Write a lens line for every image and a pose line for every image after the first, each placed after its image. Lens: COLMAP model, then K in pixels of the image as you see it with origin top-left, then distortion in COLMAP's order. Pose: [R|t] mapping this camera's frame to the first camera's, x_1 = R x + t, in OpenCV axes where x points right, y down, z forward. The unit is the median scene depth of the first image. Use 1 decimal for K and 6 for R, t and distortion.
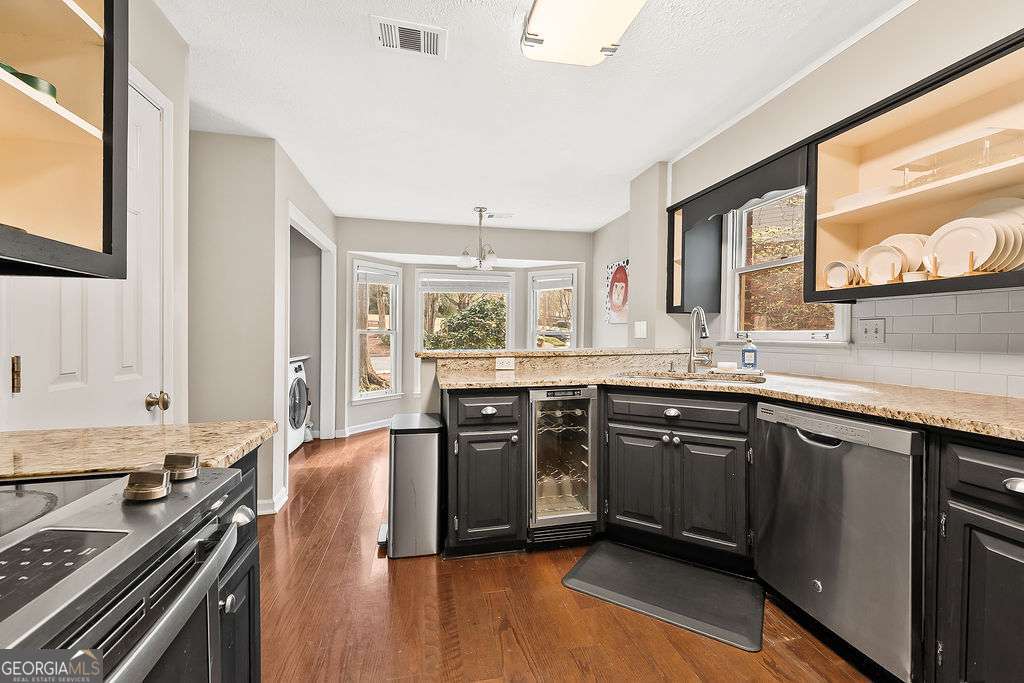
lens RADIAL K [[418.1, 0, 509.5], [0, 418.1, 337.8], [0, 0, 1]] dist [0.007401, -0.000933]
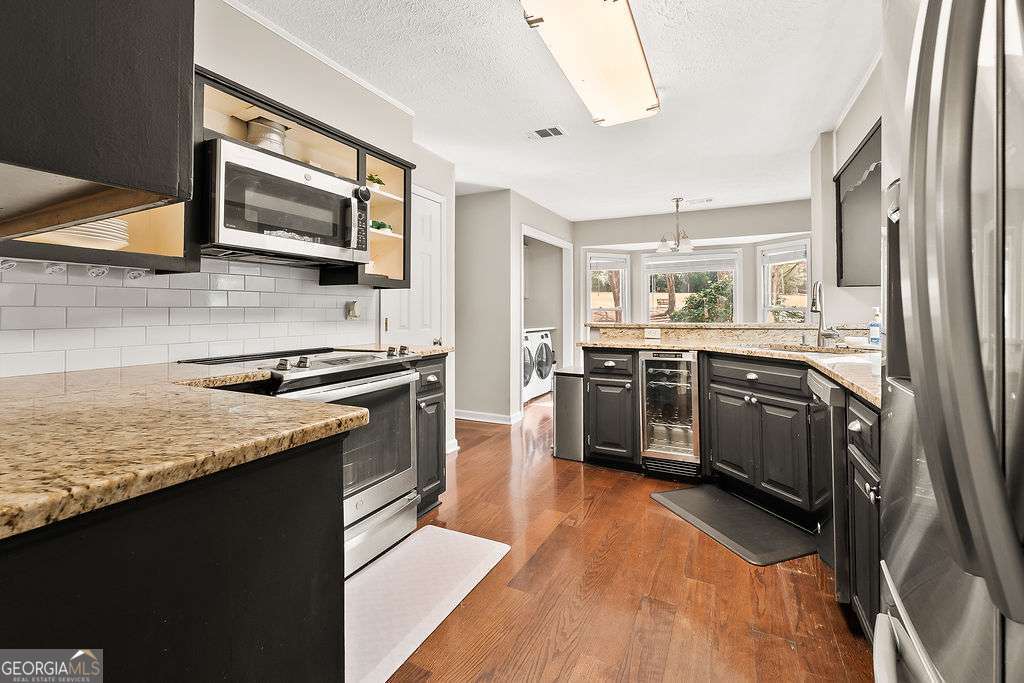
lens RADIAL K [[418.1, 0, 510.6], [0, 418.1, 308.5], [0, 0, 1]] dist [0.007401, -0.000933]
pose [[0.773976, -0.009434, -0.633145, 0.570001], [-0.002454, 0.999837, -0.017898, 0.014045], [0.633210, 0.015407, 0.773826, -0.290815]]
